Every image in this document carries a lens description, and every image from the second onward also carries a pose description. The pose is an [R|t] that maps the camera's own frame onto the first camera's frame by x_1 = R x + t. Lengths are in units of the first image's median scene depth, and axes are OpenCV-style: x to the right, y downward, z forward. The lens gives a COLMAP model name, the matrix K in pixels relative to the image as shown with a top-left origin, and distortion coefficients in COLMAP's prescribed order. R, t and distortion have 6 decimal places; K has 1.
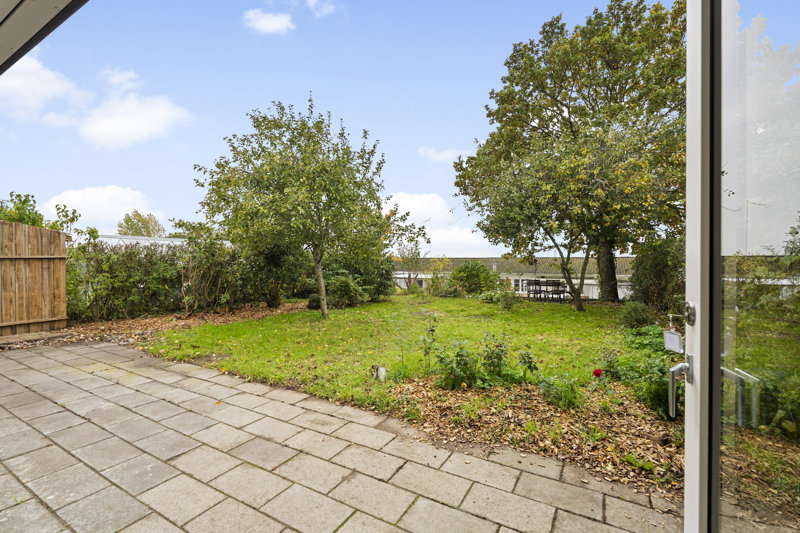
lens RADIAL K [[364.9, 0, 405.6], [0, 364.9, 266.0], [0, 0, 1]] dist [-0.000280, -0.000387]
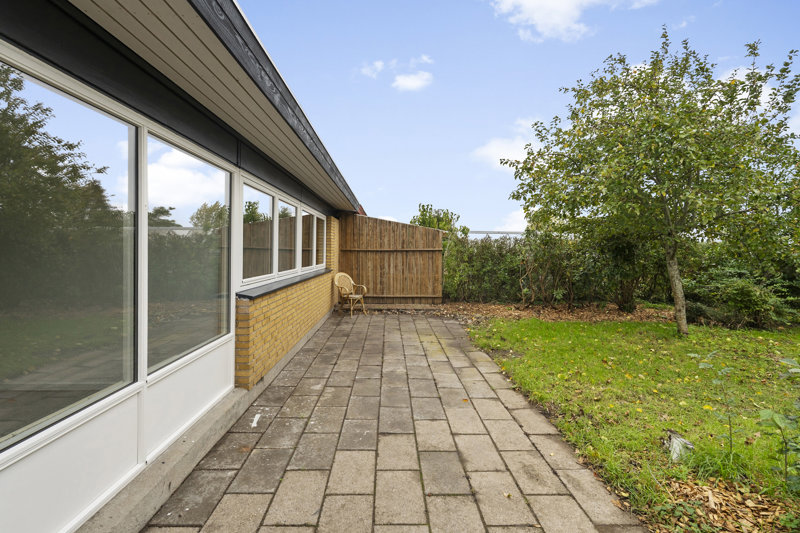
lens RADIAL K [[375.5, 0, 392.8], [0, 375.5, 252.0], [0, 0, 1]] dist [0.000216, 0.000327]
pose [[0.499193, 0.007796, -0.866456, 0.222562], [-0.020831, 0.999778, -0.003006, -0.012220], [0.866241, 0.019550, 0.499245, 0.278716]]
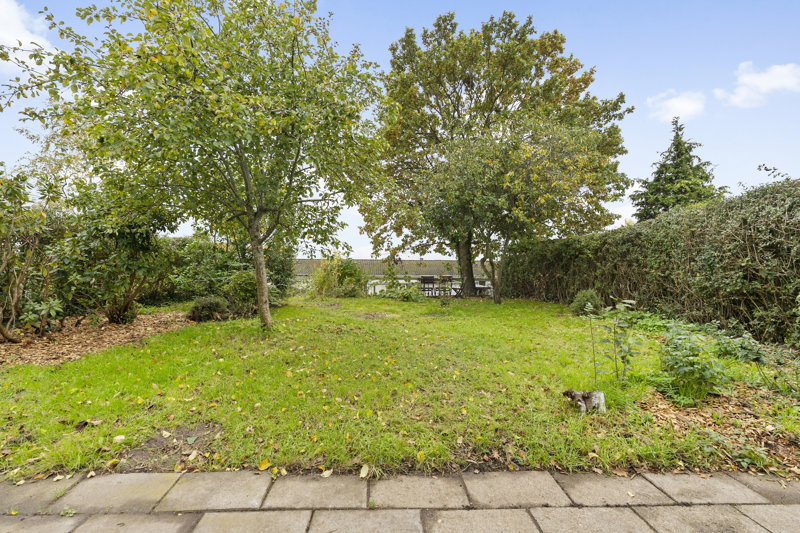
lens RADIAL K [[364.9, 0, 396.4], [0, 364.9, 268.5], [0, 0, 1]] dist [-0.000280, -0.000387]
pose [[0.851887, 0.003931, 0.523711, -0.643734], [0.001896, 0.999942, -0.010589, 0.075572], [-0.523722, 0.010013, 0.851830, 0.628669]]
